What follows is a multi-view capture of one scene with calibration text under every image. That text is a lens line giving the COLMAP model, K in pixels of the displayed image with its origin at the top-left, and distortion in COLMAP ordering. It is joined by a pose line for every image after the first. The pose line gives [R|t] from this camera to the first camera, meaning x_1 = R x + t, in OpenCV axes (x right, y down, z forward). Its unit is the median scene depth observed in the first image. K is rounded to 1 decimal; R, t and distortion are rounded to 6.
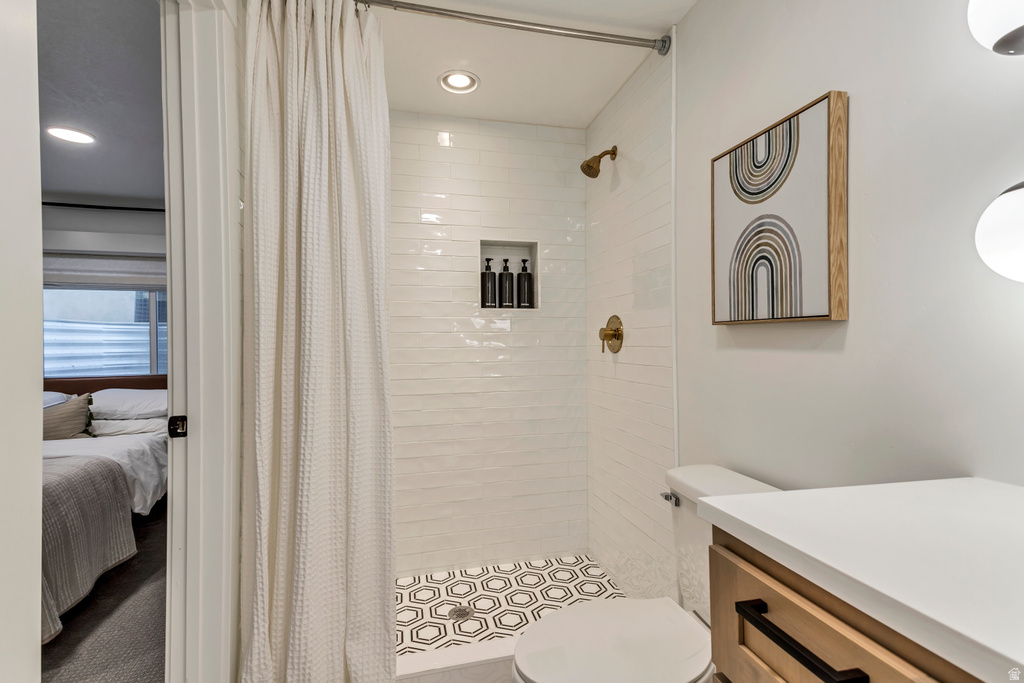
lens RADIAL K [[479.0, 0, 514.9], [0, 479.0, 339.4], [0, 0, 1]] dist [0.075597, -0.026733]
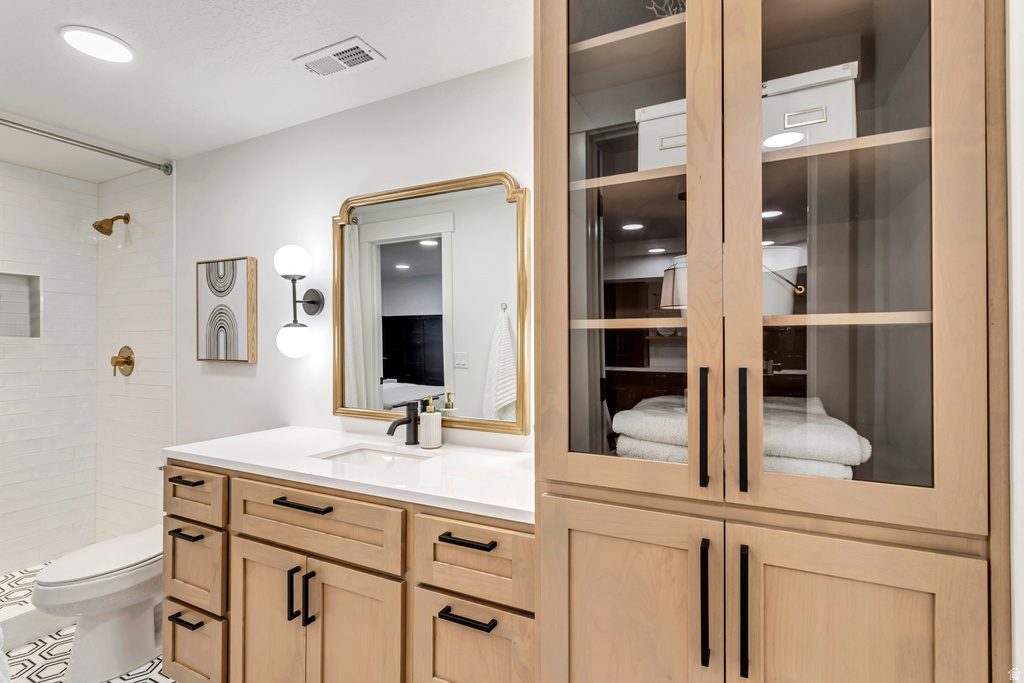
lens RADIAL K [[488.3, 0, 515.2], [0, 488.3, 340.9], [0, 0, 1]] dist [0.001457, 0.000691]
pose [[0.650835, 0.010668, 0.759144, -0.166654], [-0.008119, 0.999942, -0.007092, -0.101783], [-0.759176, -0.001548, 0.650884, -0.986210]]
